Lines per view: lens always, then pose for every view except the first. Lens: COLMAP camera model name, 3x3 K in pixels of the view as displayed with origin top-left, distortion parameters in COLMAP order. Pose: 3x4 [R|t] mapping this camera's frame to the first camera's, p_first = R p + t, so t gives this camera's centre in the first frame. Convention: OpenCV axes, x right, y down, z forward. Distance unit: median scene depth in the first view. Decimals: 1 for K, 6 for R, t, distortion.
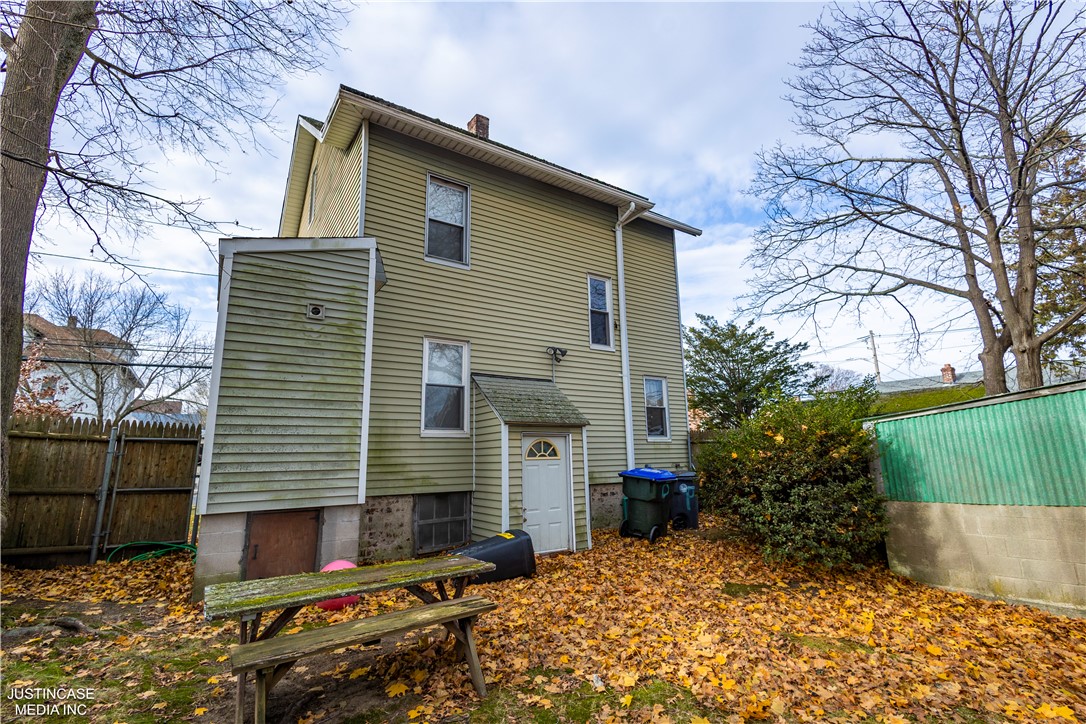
lens RADIAL K [[498.3, 0, 543.0], [0, 498.3, 362.0], [0, 0, 1]] dist [0.003329, -0.000707]
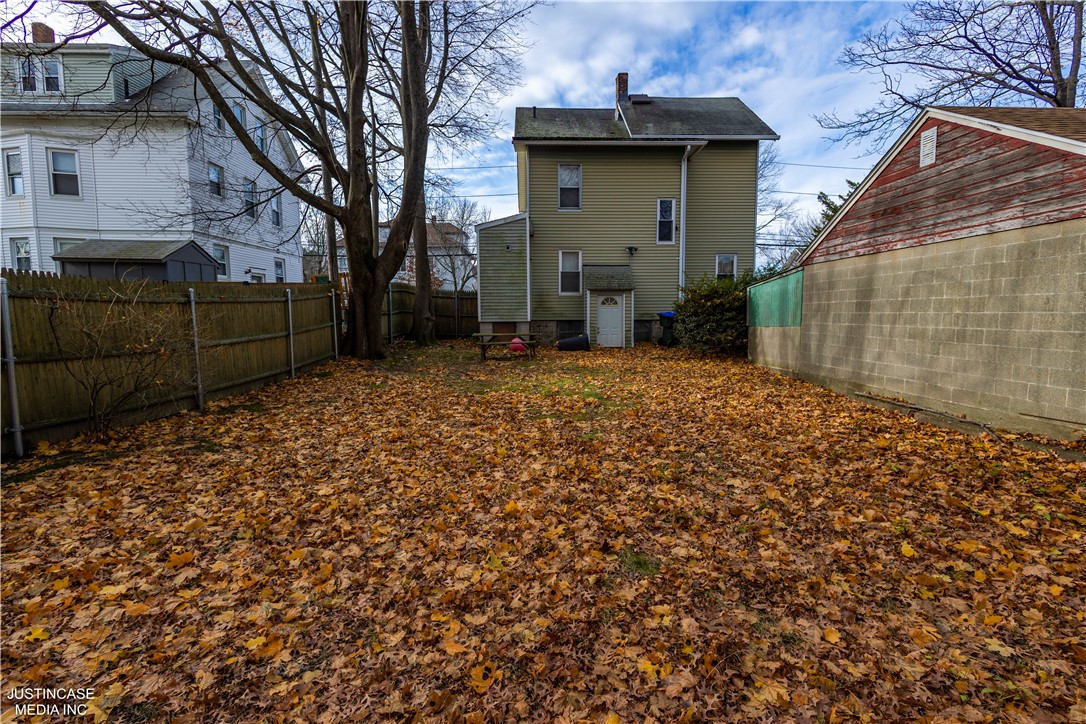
lens RADIAL K [[498.3, 0, 543.0], [0, 498.3, 362.0], [0, 0, 1]] dist [0.003329, -0.000707]
pose [[0.848881, 0.065993, -0.524448, 0.837323], [0.087263, 0.961066, 0.262179, -0.148536], [0.521331, -0.268324, 0.810072, -0.887044]]
